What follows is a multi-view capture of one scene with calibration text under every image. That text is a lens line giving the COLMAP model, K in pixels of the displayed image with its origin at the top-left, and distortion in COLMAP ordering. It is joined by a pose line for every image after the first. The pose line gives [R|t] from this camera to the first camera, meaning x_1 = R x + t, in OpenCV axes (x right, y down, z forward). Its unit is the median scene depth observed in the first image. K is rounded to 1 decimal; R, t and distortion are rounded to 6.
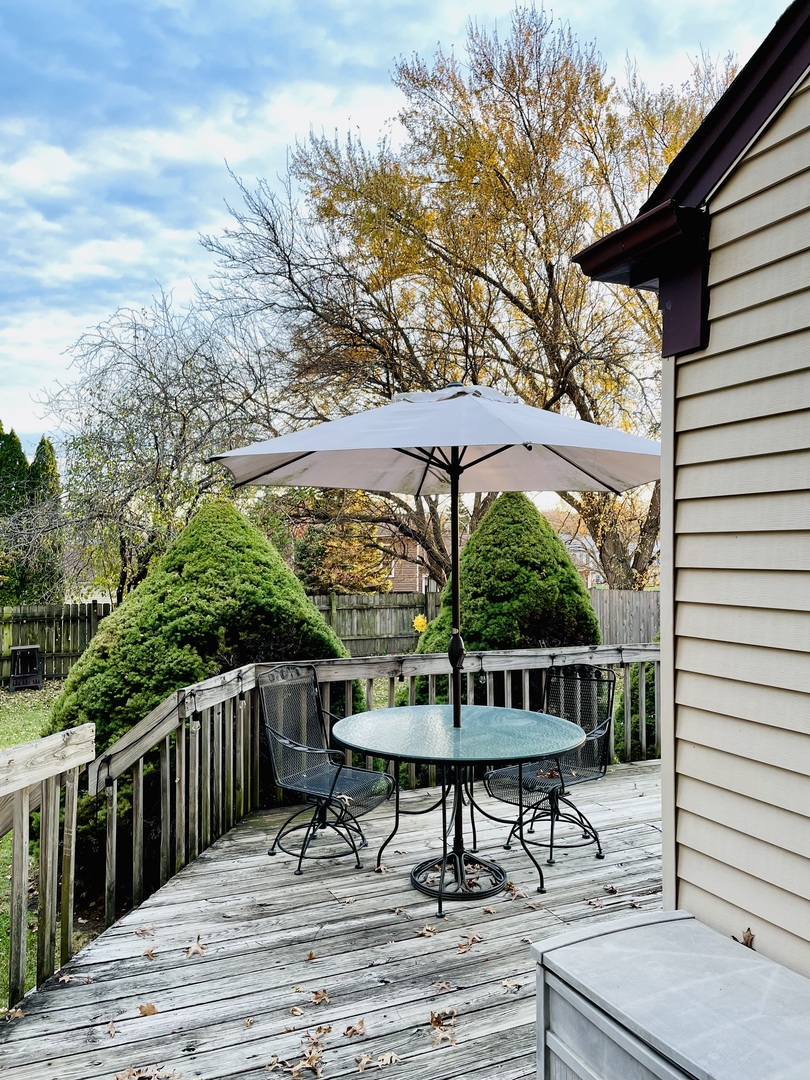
lens RADIAL K [[813.6, 0, 405.7], [0, 813.6, 535.7], [0, 0, 1]] dist [0.041975, -0.029665]
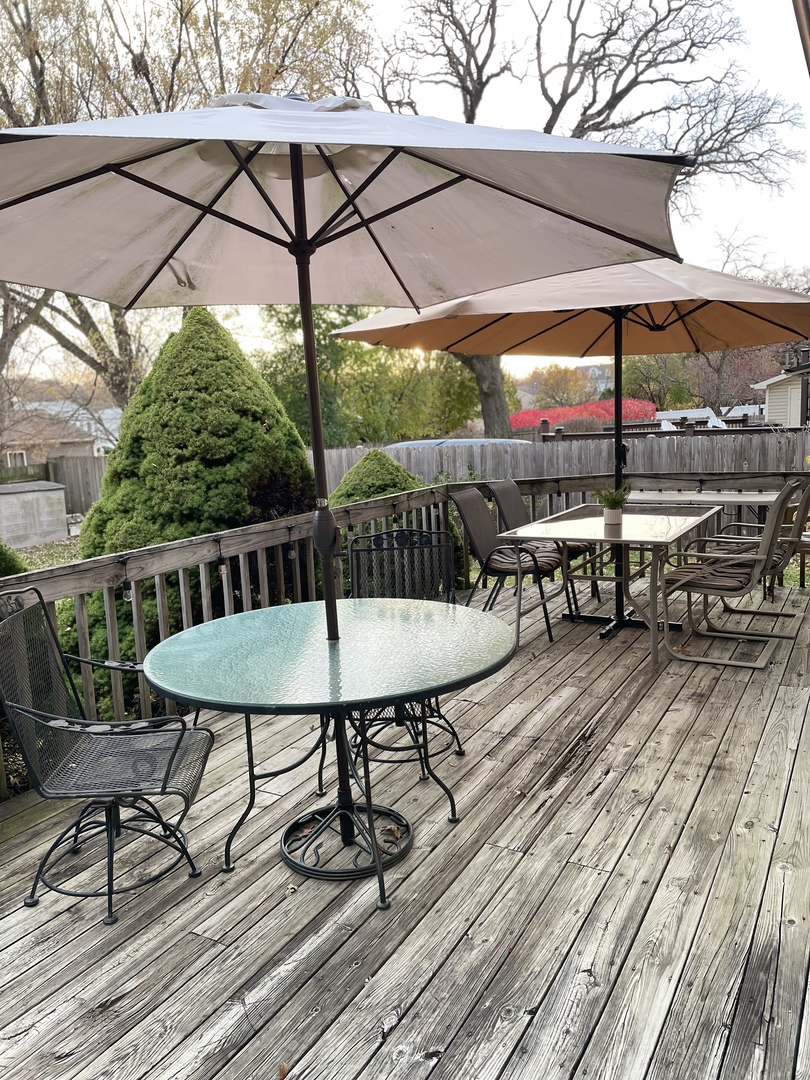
lens RADIAL K [[813.6, 0, 407.0], [0, 813.6, 546.8], [0, 0, 1]] dist [0.041975, -0.029665]
pose [[0.818153, -0.135471, 0.558815, -0.176224], [0.037246, 0.982295, 0.183602, 0.023397], [-0.573793, -0.129401, 0.808713, 0.285807]]
